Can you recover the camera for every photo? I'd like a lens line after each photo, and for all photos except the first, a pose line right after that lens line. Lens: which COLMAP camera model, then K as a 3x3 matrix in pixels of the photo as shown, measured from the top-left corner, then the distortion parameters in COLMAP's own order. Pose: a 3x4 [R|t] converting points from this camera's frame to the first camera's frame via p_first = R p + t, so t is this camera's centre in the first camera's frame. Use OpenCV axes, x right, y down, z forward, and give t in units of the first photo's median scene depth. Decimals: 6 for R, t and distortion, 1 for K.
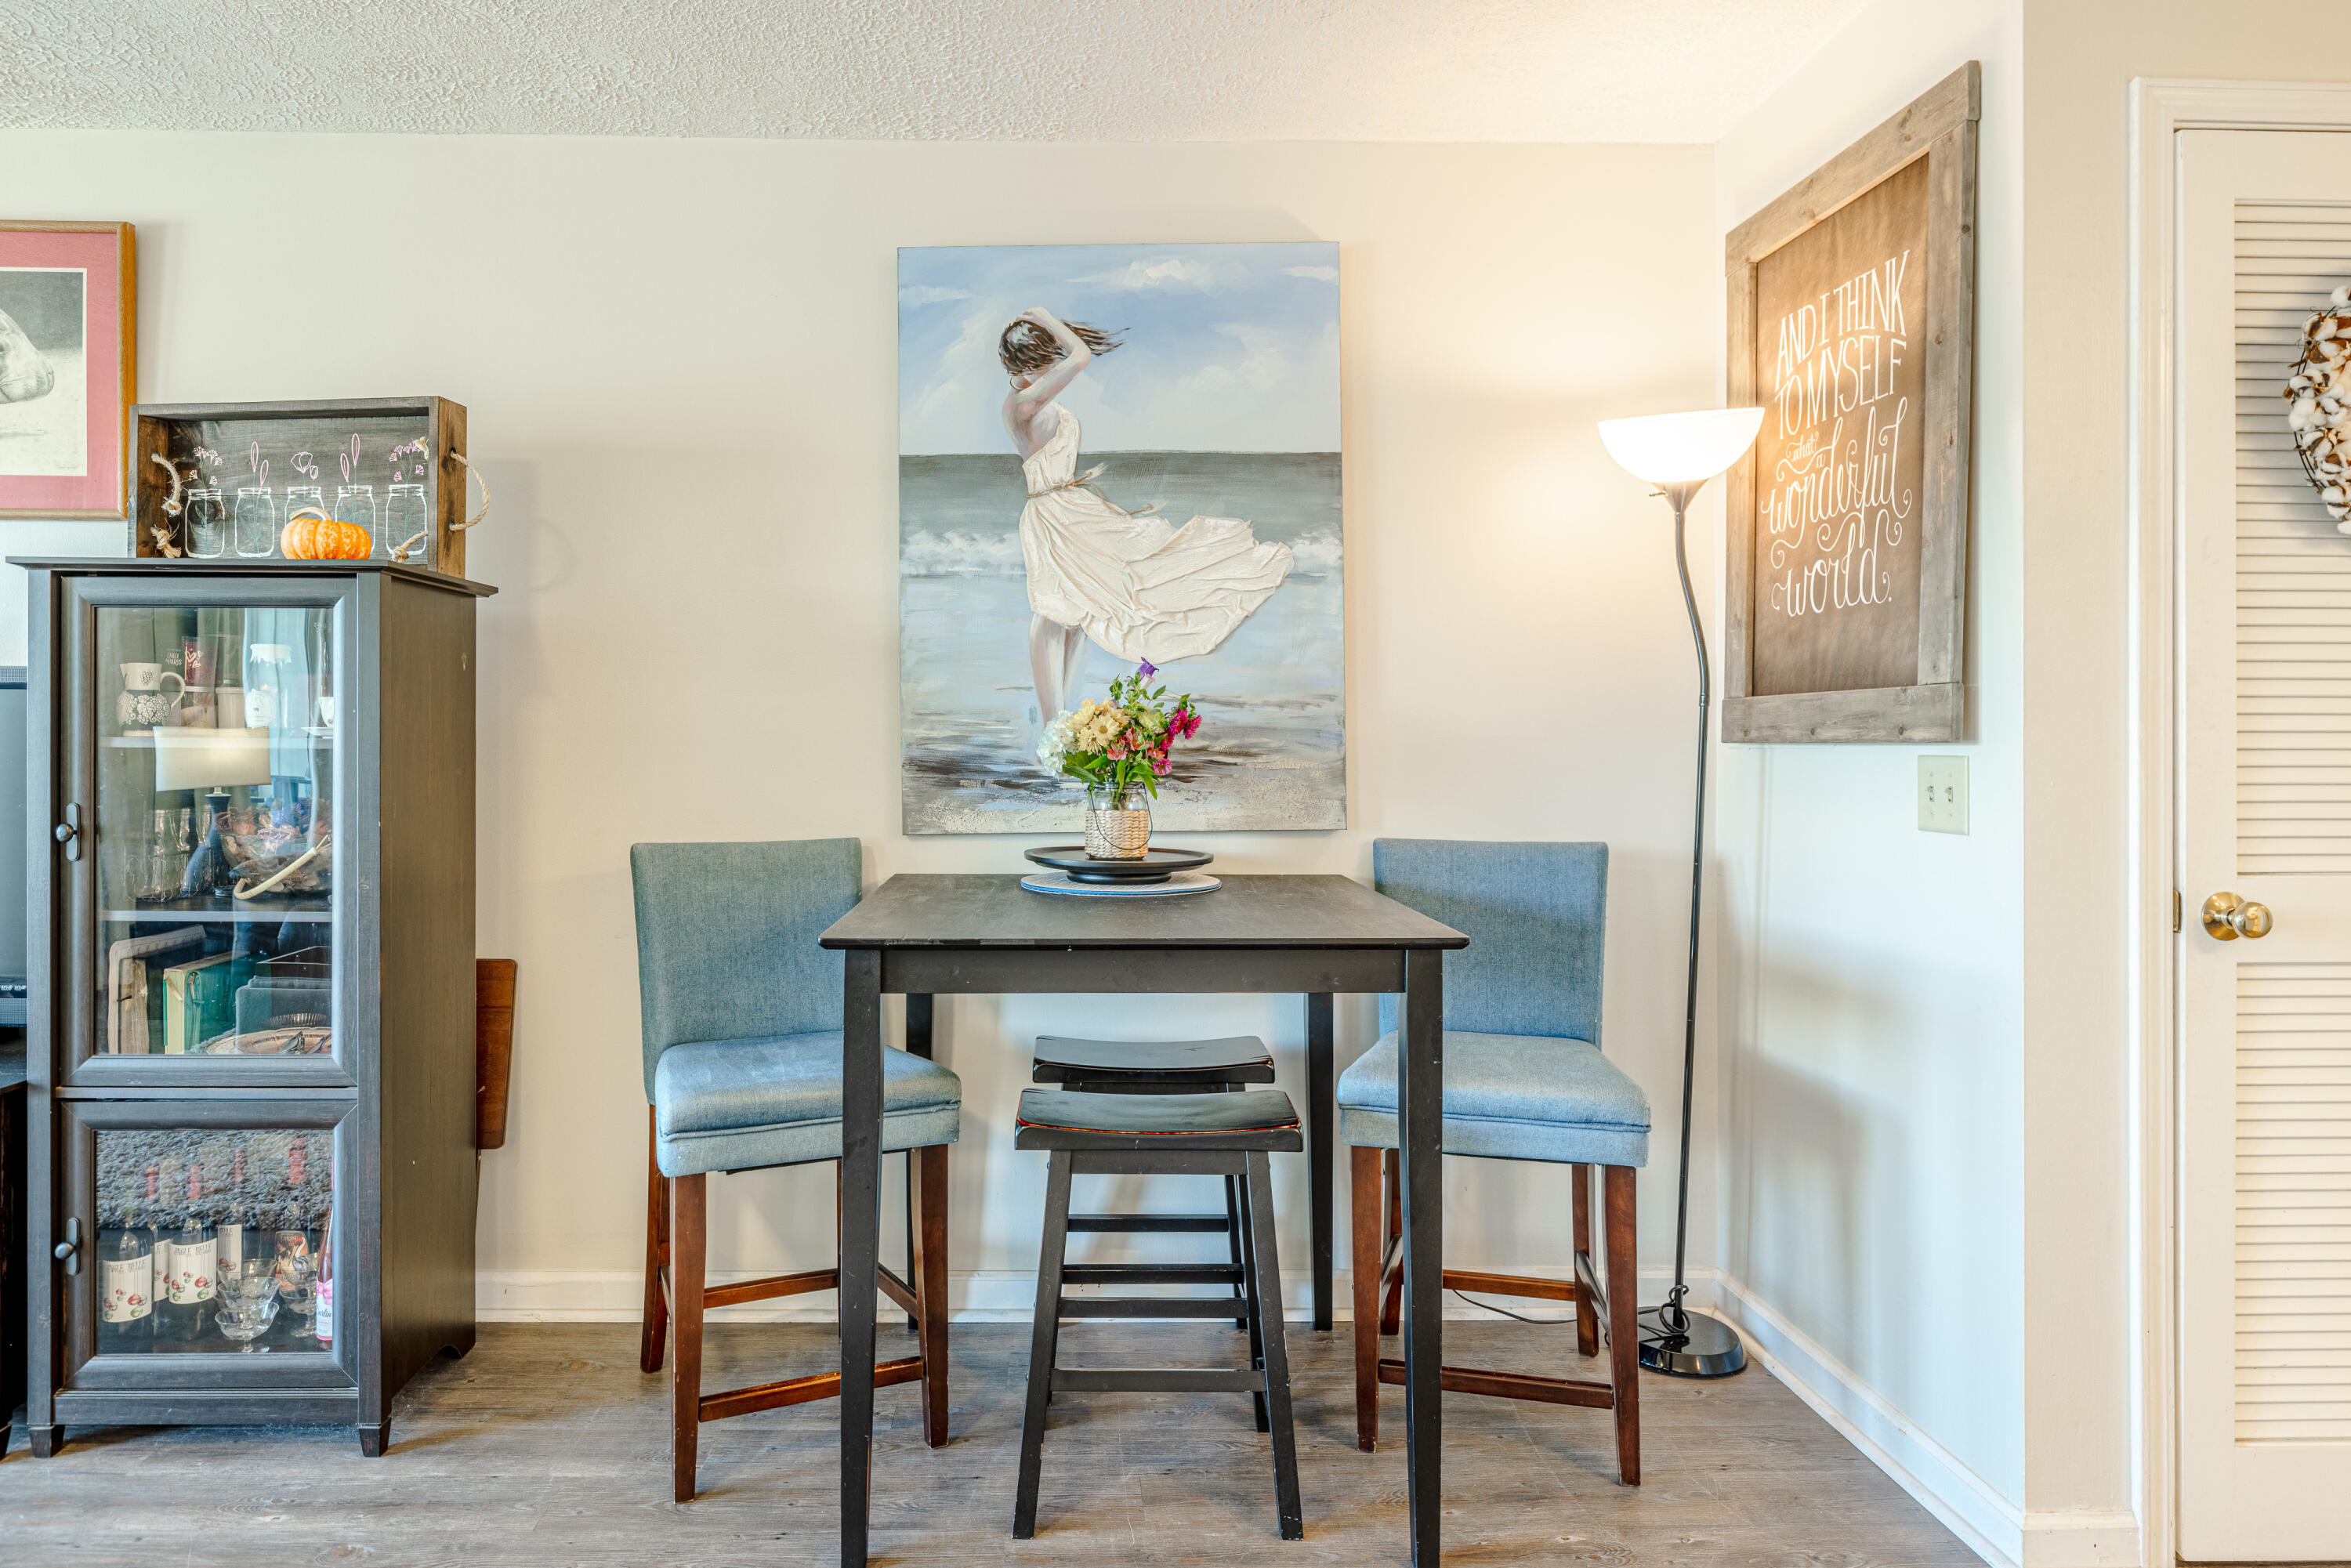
lens RADIAL K [[1494.6, 0, 1174.1], [0, 1494.6, 714.8], [0, 0, 1]] dist [-0.002878, 0.000103]
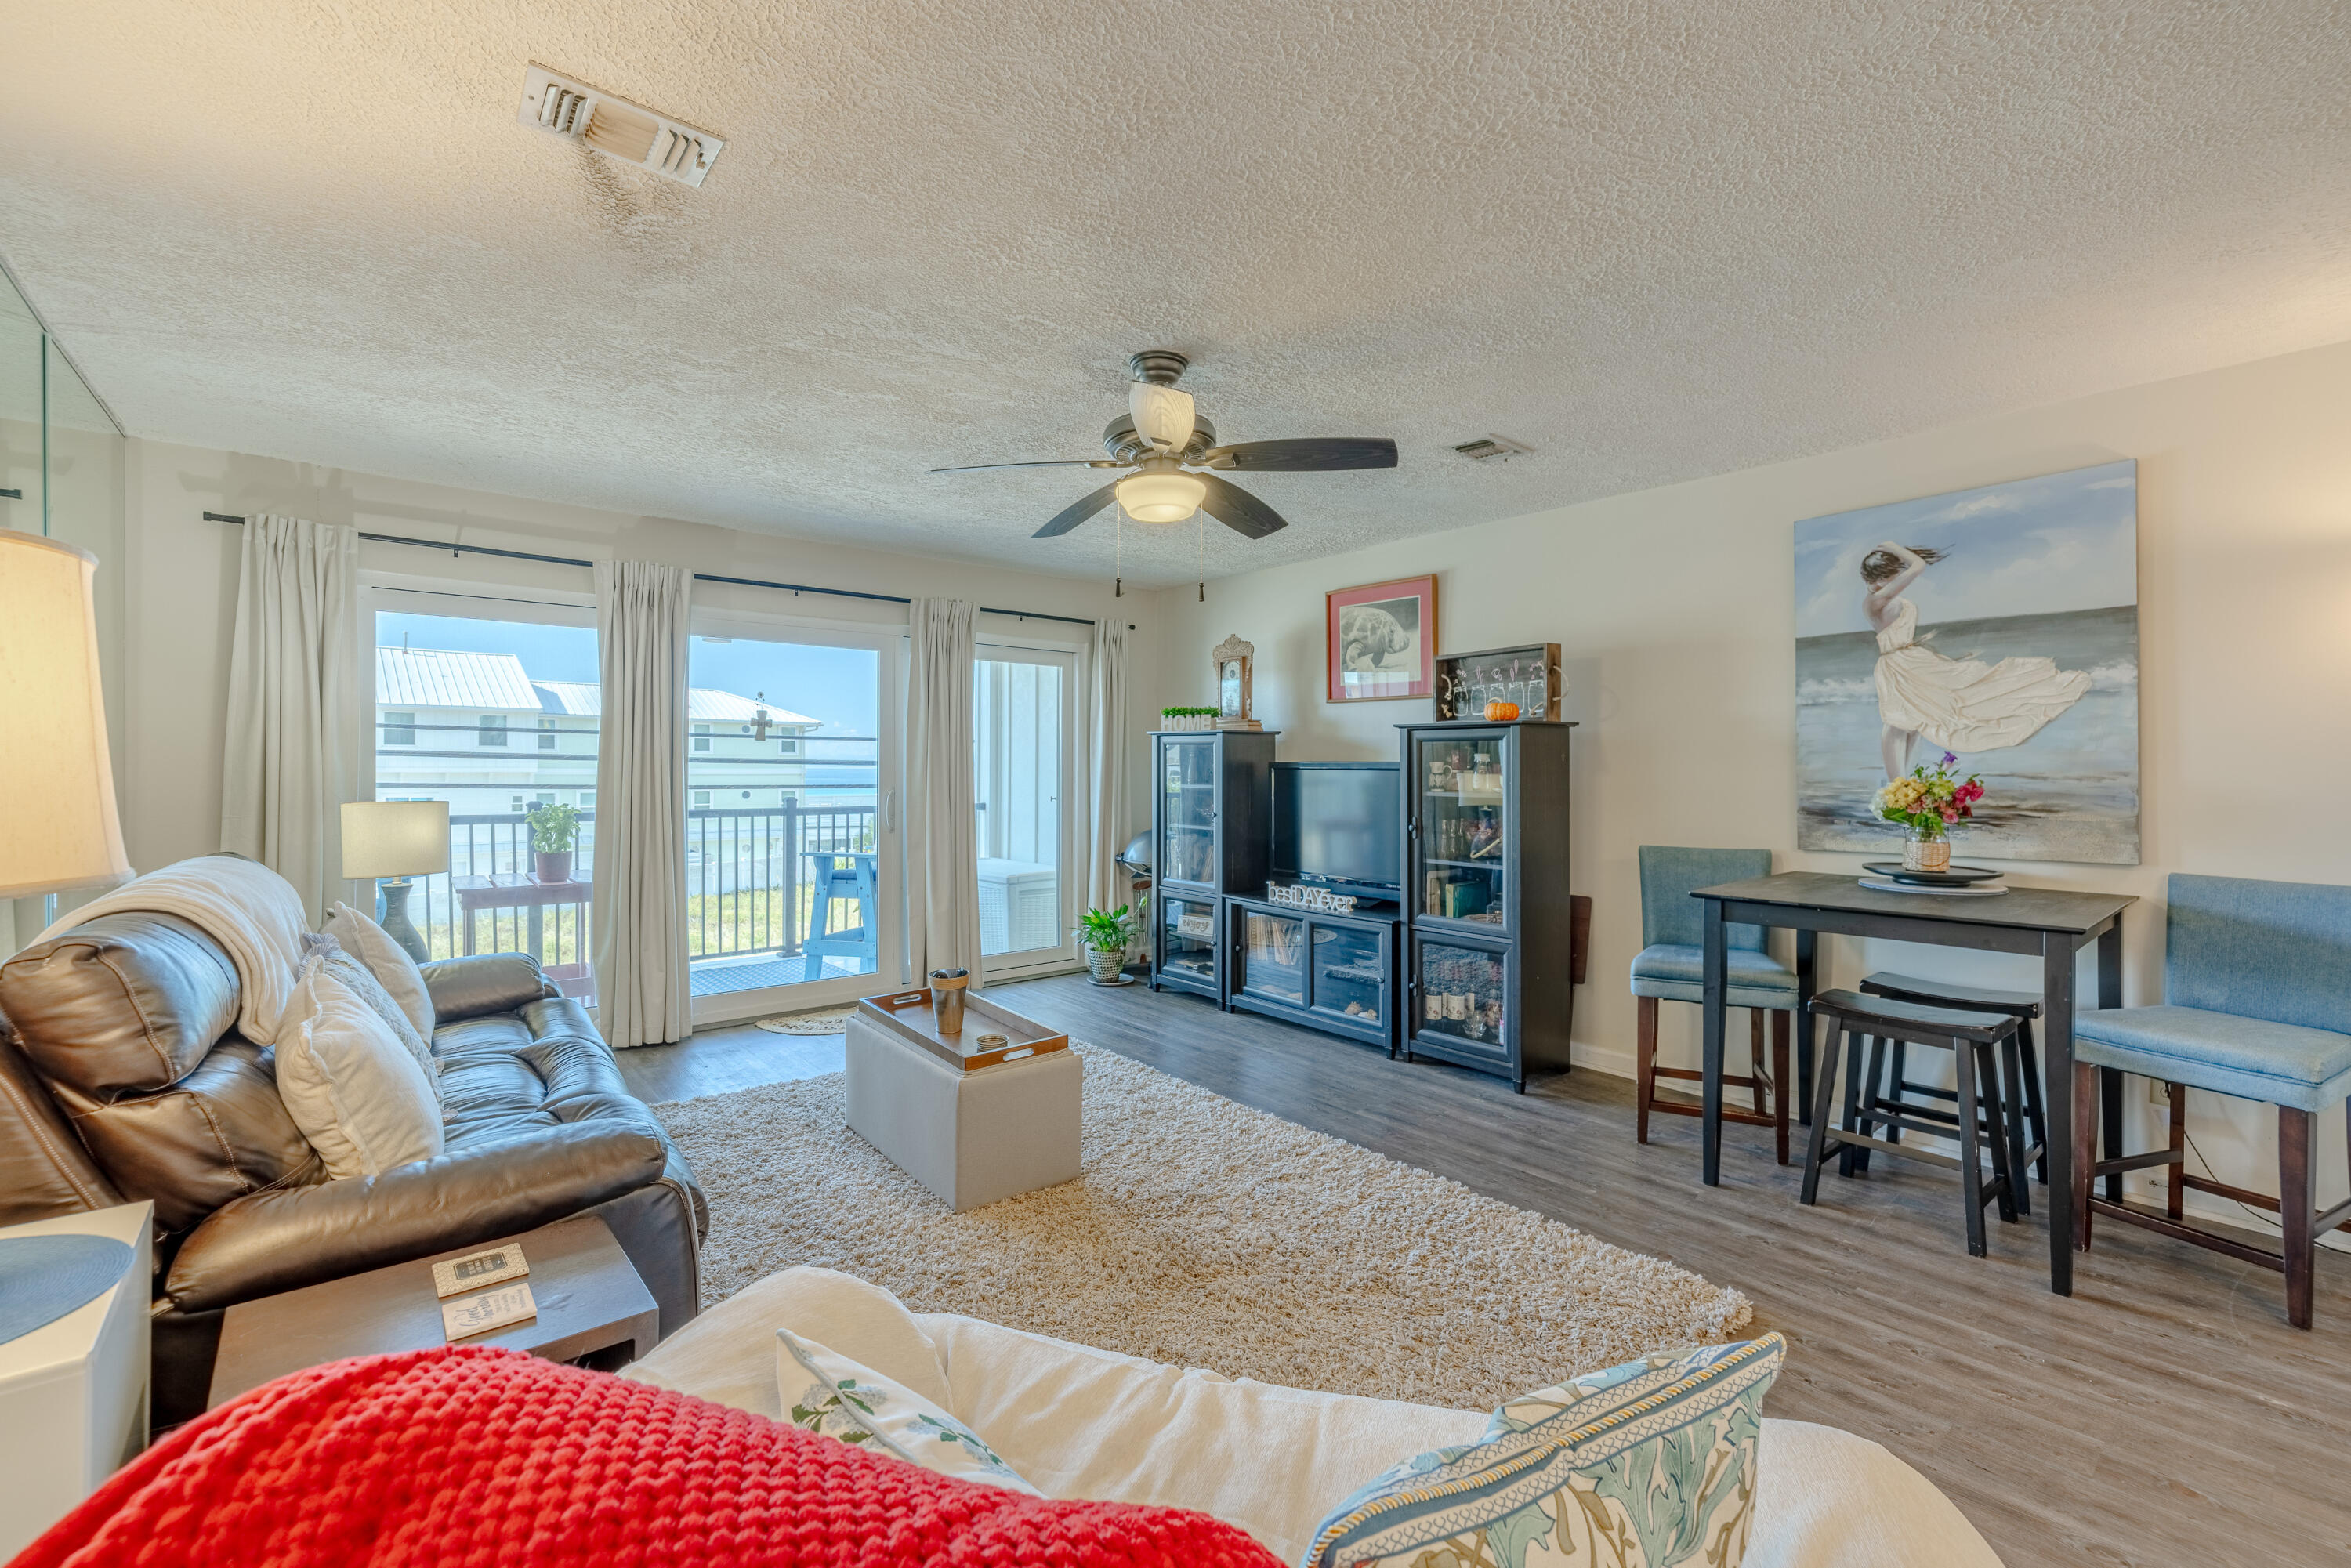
lens RADIAL K [[989.5, 0, 1175.5], [0, 989.5, 784.0], [0, 0, 1]] dist [0.000318, 0.000023]
pose [[0.633365, 0.011606, -0.773766, 0.266600], [0.010597, 0.999664, 0.023668, -0.034670], [0.773781, -0.023190, 0.633029, -0.331929]]
